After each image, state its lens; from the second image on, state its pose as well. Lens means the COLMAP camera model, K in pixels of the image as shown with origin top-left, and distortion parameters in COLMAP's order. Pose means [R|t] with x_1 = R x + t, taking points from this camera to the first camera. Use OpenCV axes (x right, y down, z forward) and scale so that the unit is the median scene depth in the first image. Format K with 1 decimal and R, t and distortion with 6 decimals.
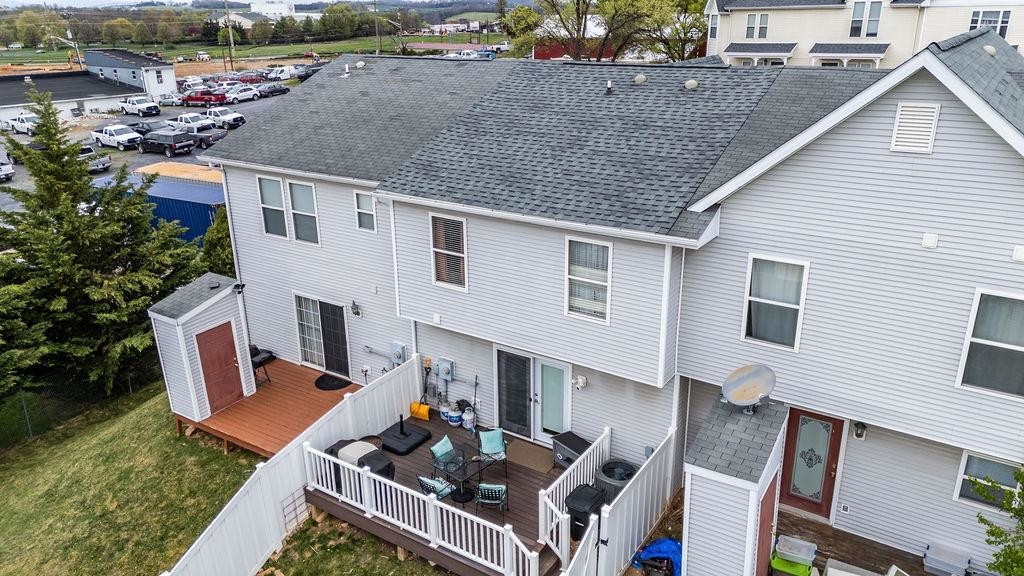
lens RADIAL K [[736.8, 0, 511.1], [0, 736.8, 280.9], [0, 0, 1]] dist [0.084575, -0.086343]
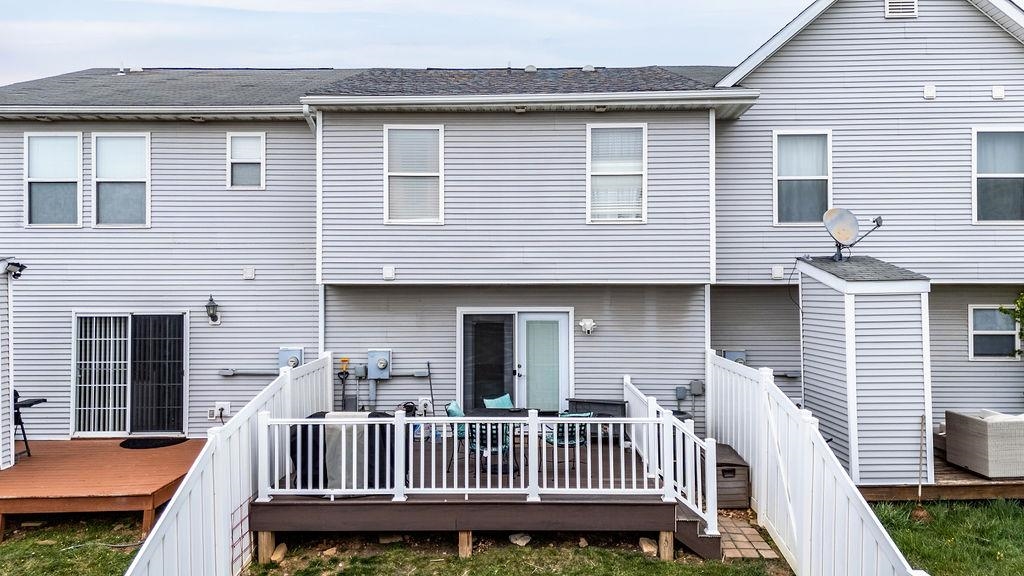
lens RADIAL K [[751.6, 0, 512.0], [0, 751.6, 288.0], [0, 0, 1]] dist [0.081036, -0.090455]
pose [[0.846497, 0.016393, 0.532140, -0.411411], [0.176233, 0.934548, -0.309131, 0.332491], [-0.502378, 0.355460, 0.788203, 0.368690]]
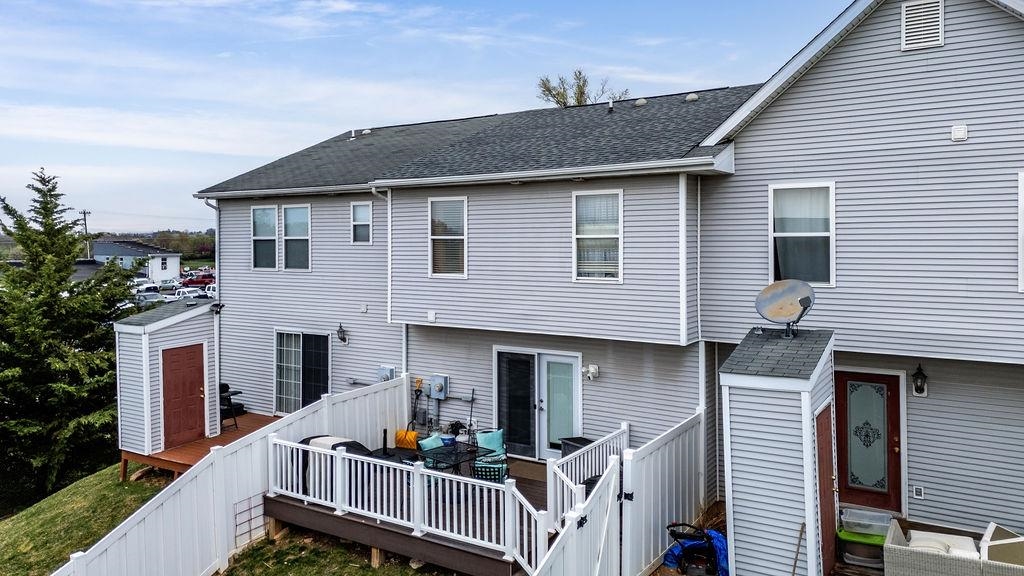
lens RADIAL K [[751.6, 0, 511.2], [0, 751.6, 243.9], [0, 0, 1]] dist [0.074625, -0.059438]
pose [[0.999962, 0.008400, 0.002398, -0.005647], [-0.007089, 0.940691, -0.339192, 0.293307], [-0.005105, 0.339162, 0.940714, 0.101041]]
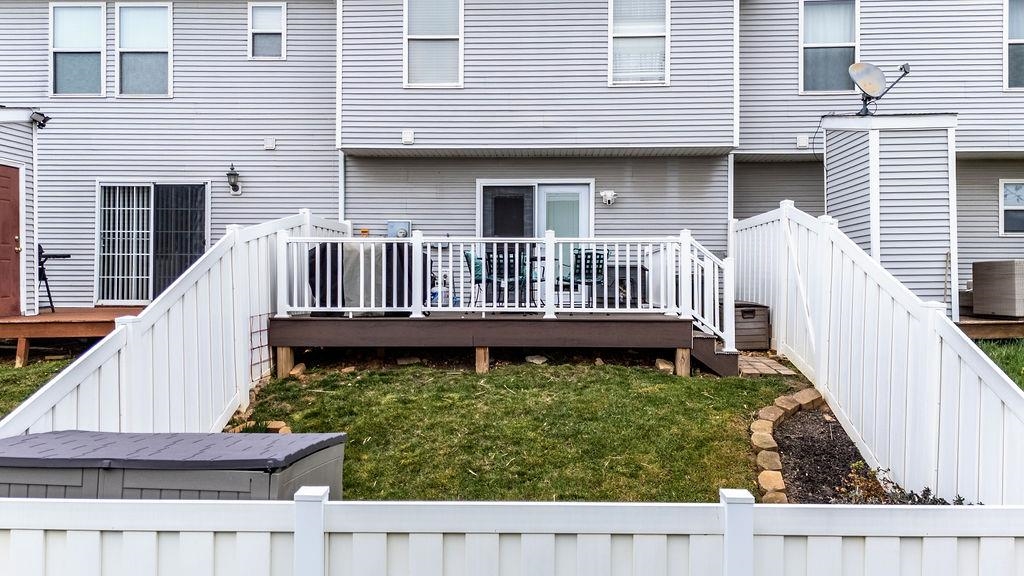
lens RADIAL K [[761.6, 0, 519.2], [0, 761.6, 286.3], [0, 0, 1]] dist [0.074628, -0.077850]
pose [[0.859197, 0.019621, 0.511269, -0.406392], [0.163570, 0.936290, -0.310815, 0.461991], [-0.484795, 0.350680, 0.801248, 0.408838]]
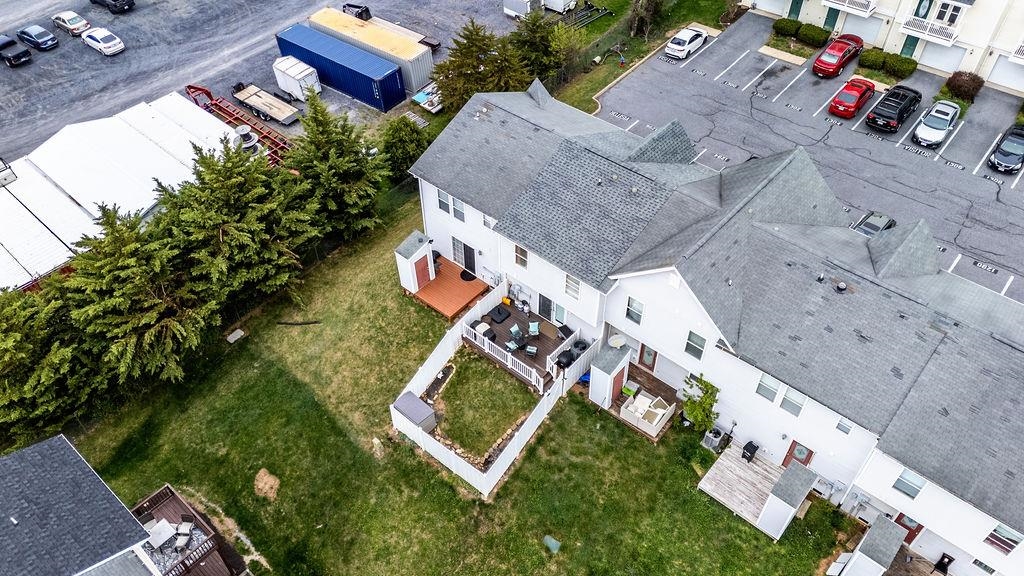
lens RADIAL K [[736.8, 0, 511.1], [0, 736.8, 280.9], [0, 0, 1]] dist [0.084575, -0.086343]
pose [[0.991070, 0.099430, -0.088852, 0.104359], [-0.052106, 0.902123, 0.428322, -0.993738], [0.122743, -0.419867, 0.899247, -1.205154]]
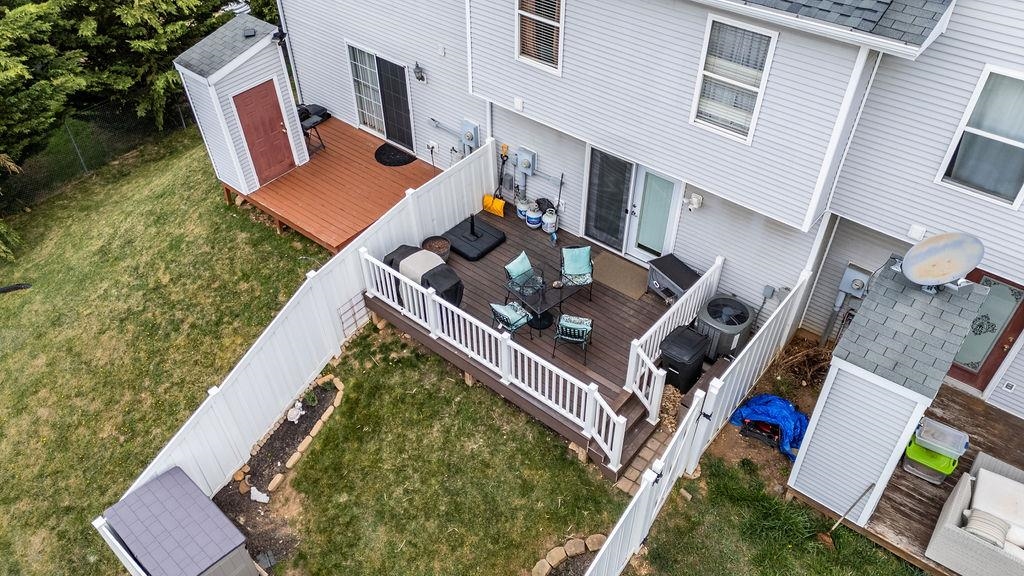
lens RADIAL K [[736.8, 0, 511.1], [0, 736.8, 280.9], [0, 0, 1]] dist [0.084575, -0.086343]
pose [[0.993666, 0.080864, -0.078036, -0.032860], [-0.045230, 0.923470, 0.380996, -0.078799], [0.102873, -0.375053, 0.921278, 0.204329]]
